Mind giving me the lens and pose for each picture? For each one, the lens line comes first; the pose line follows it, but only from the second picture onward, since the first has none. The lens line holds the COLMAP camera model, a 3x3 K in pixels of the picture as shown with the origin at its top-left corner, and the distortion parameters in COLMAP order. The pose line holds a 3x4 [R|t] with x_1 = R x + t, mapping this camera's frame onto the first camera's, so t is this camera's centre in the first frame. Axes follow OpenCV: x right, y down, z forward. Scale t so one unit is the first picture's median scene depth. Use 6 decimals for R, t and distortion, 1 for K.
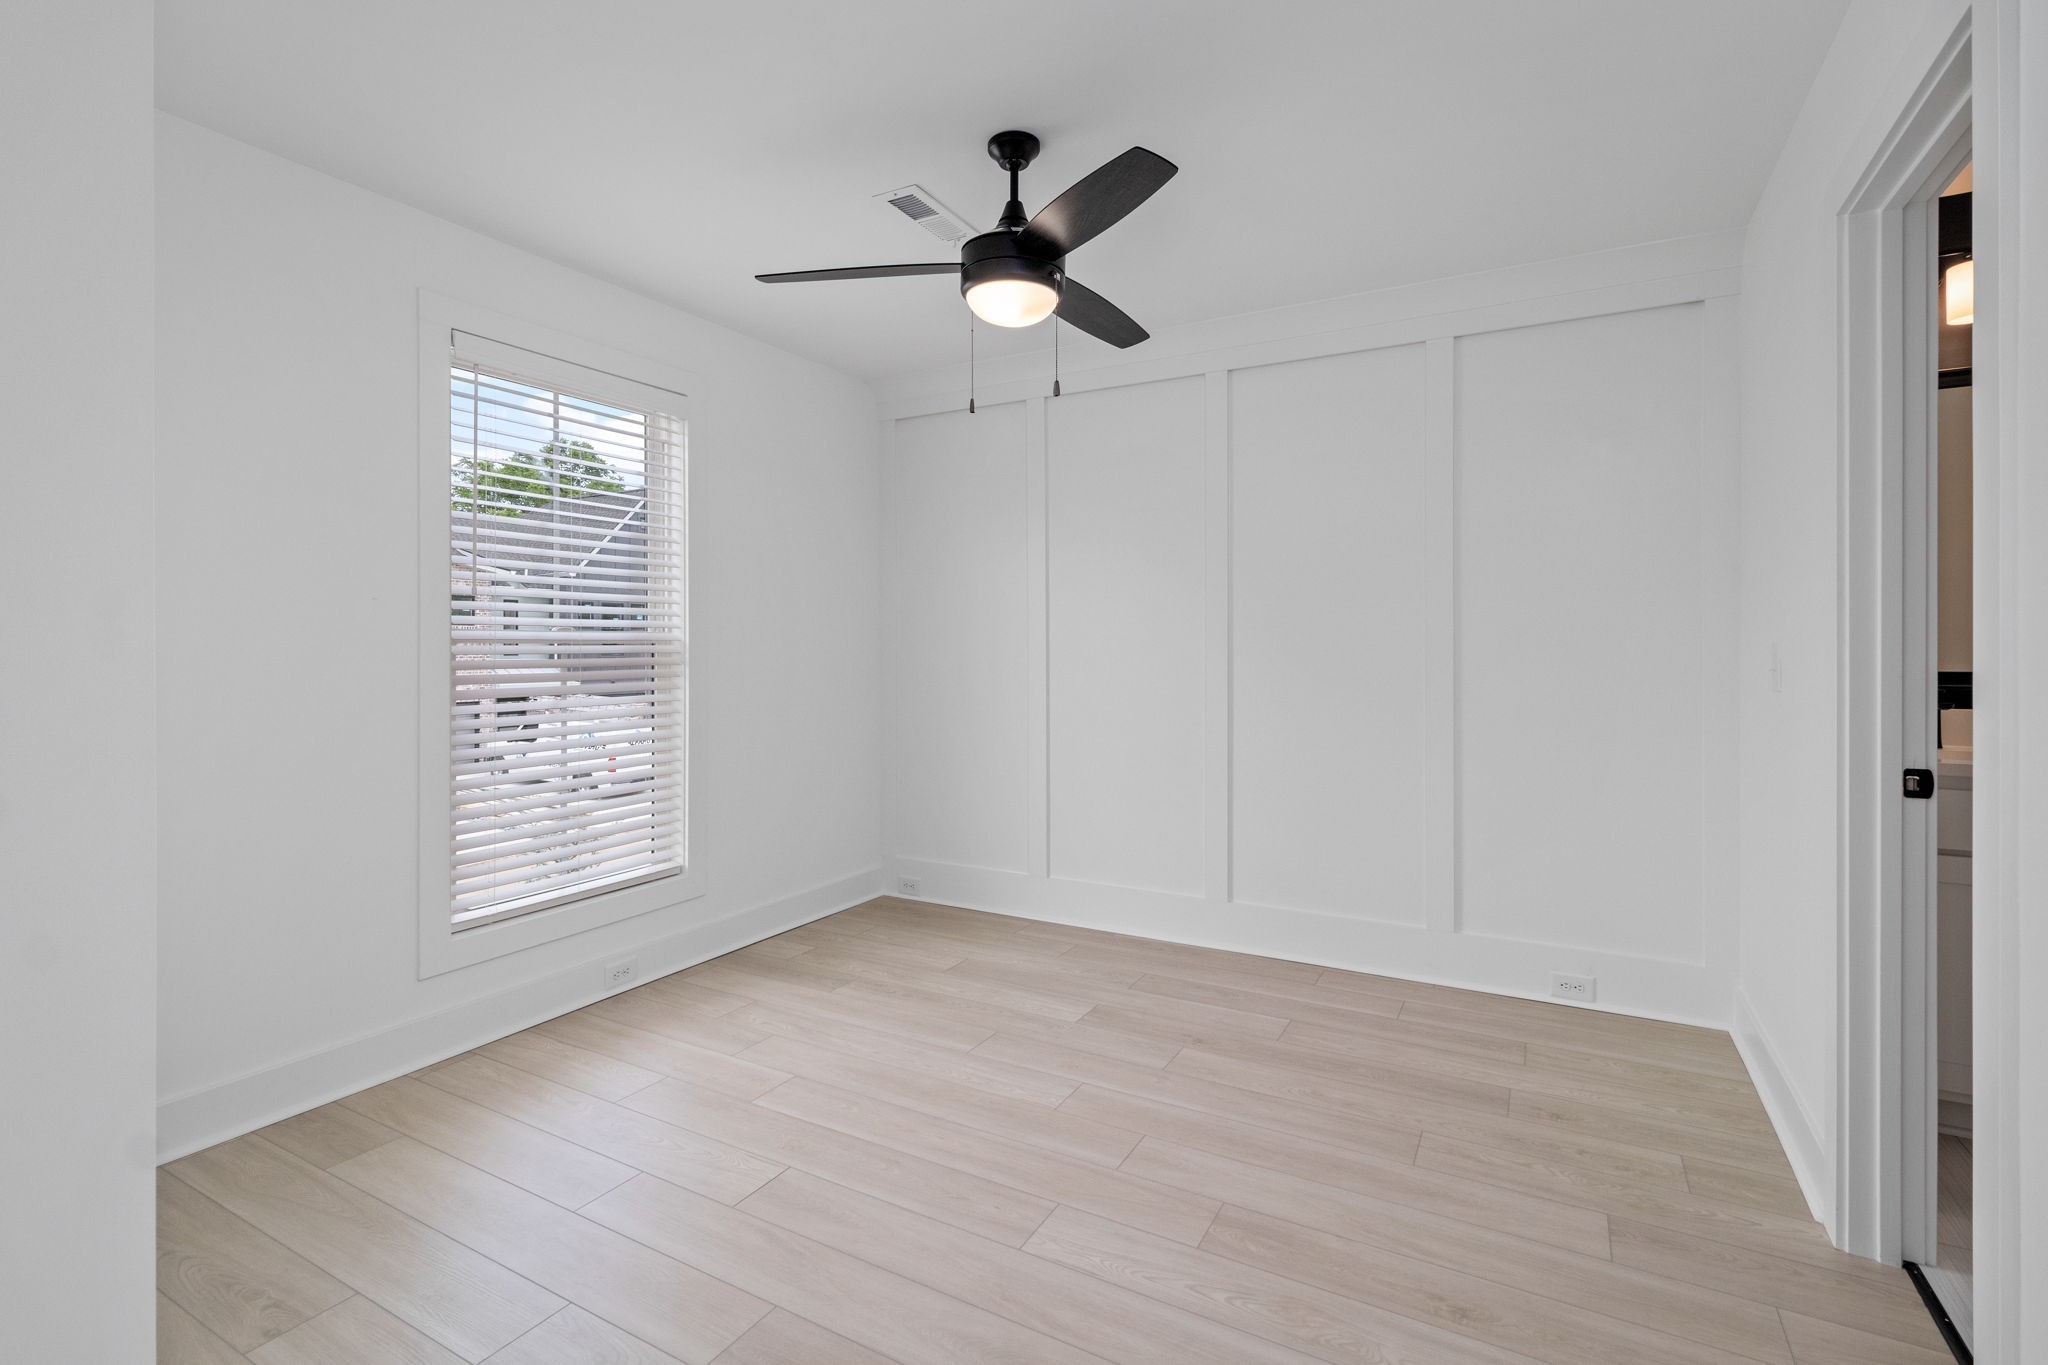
lens RADIAL K [[966.0, 0, 1001.1], [0, 966.0, 648.8], [0, 0, 1]] dist [0.002196, 0.000201]
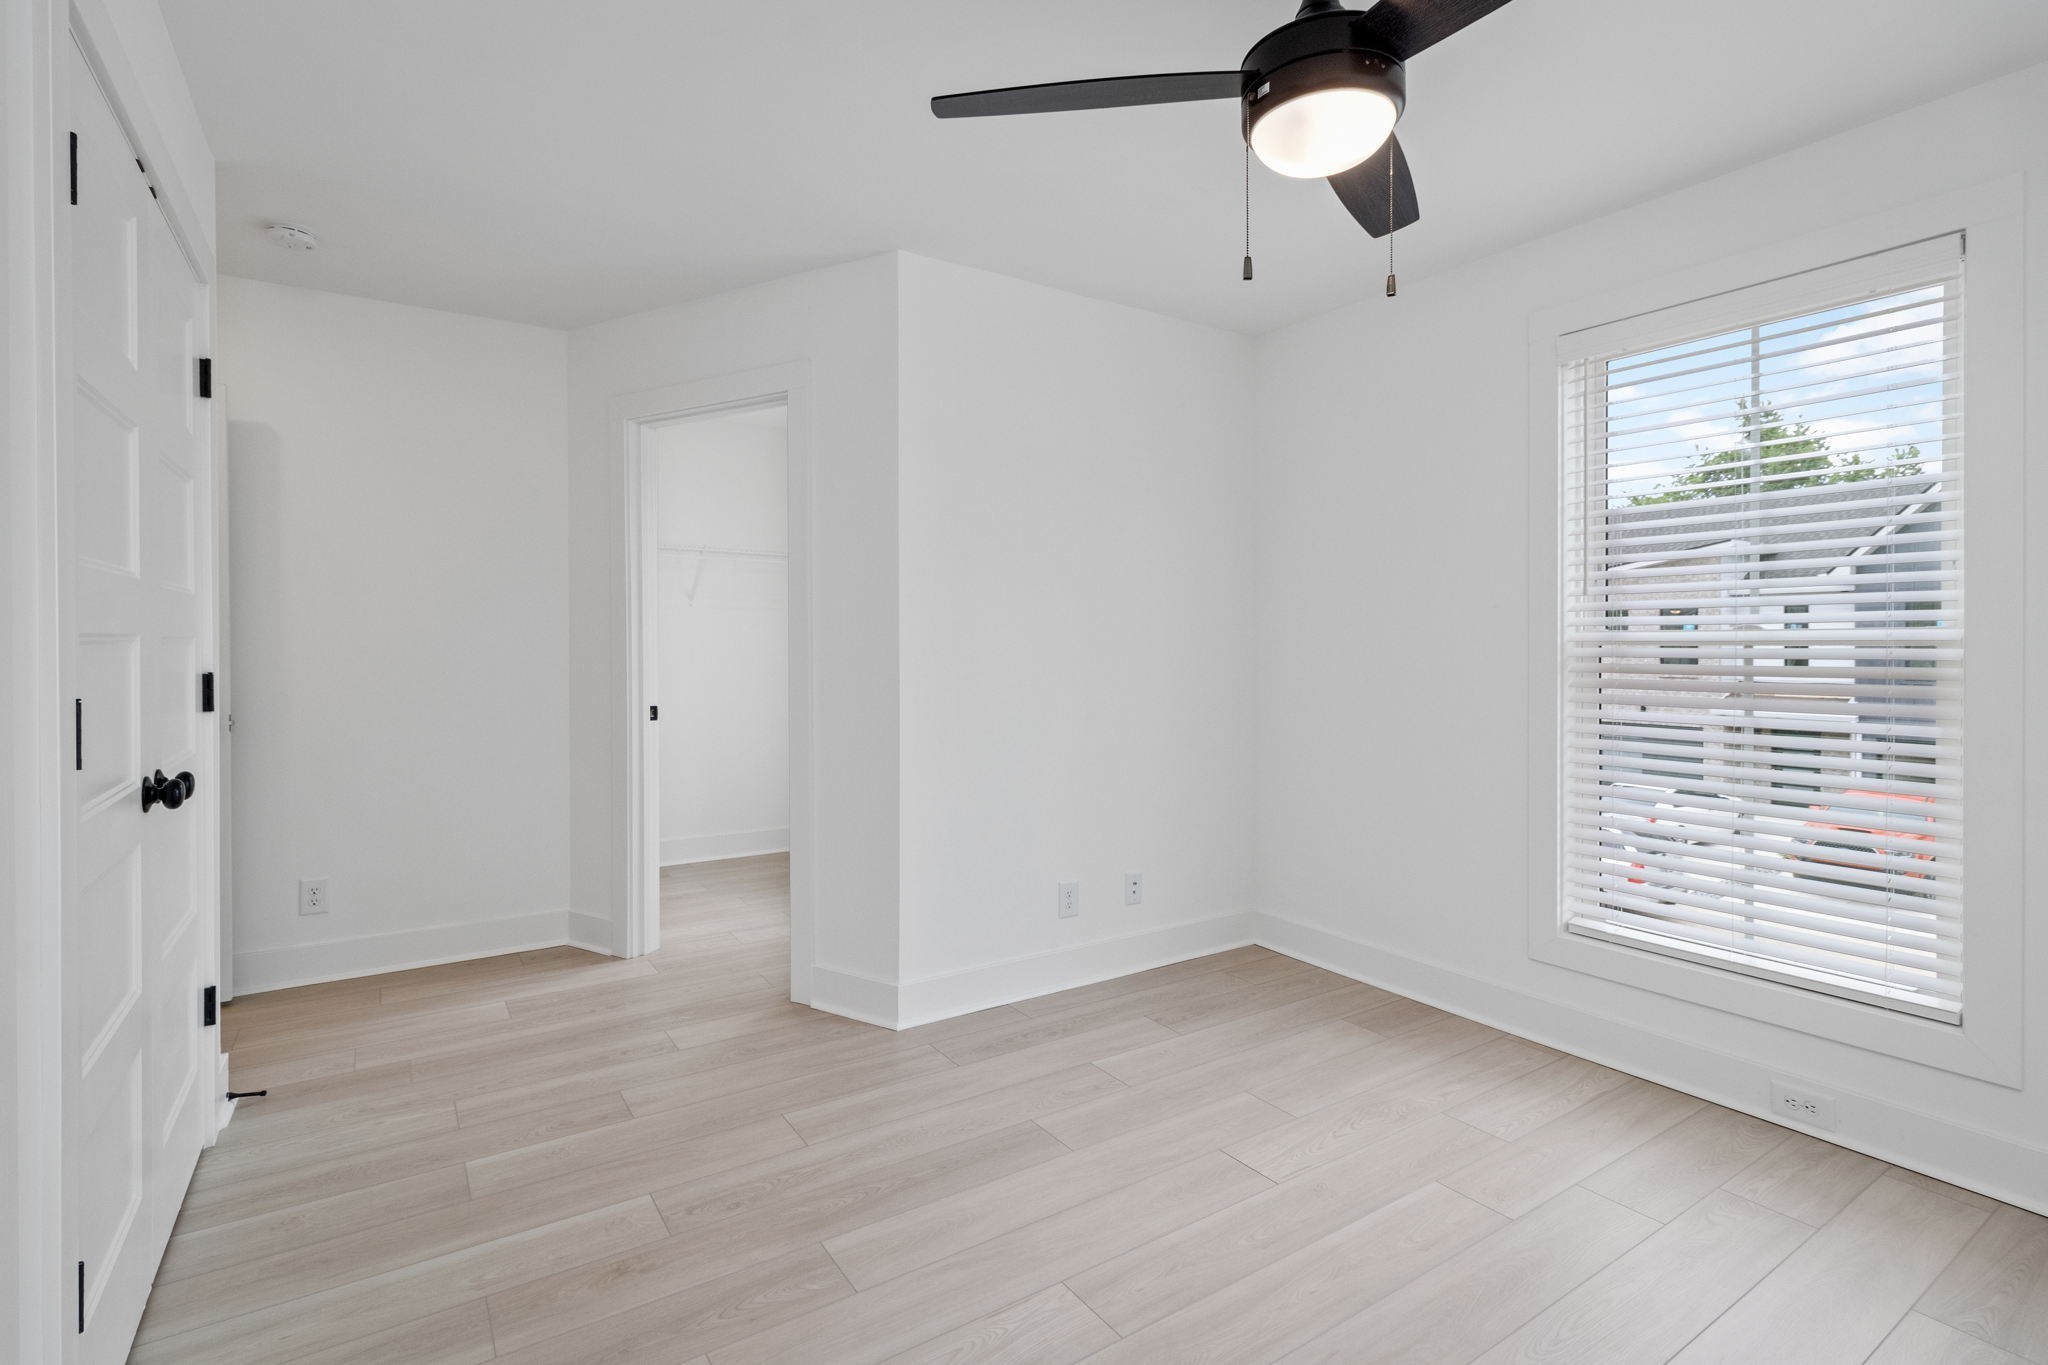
lens RADIAL K [[966.0, 0, 1001.1], [0, 966.0, 648.8], [0, 0, 1]] dist [0.002196, 0.000201]
pose [[-0.458621, 0.002266, -0.888629, 0.604076], [-0.004953, 0.999975, 0.005106, -0.004078], [0.888618, 0.006743, -0.458599, 0.935719]]
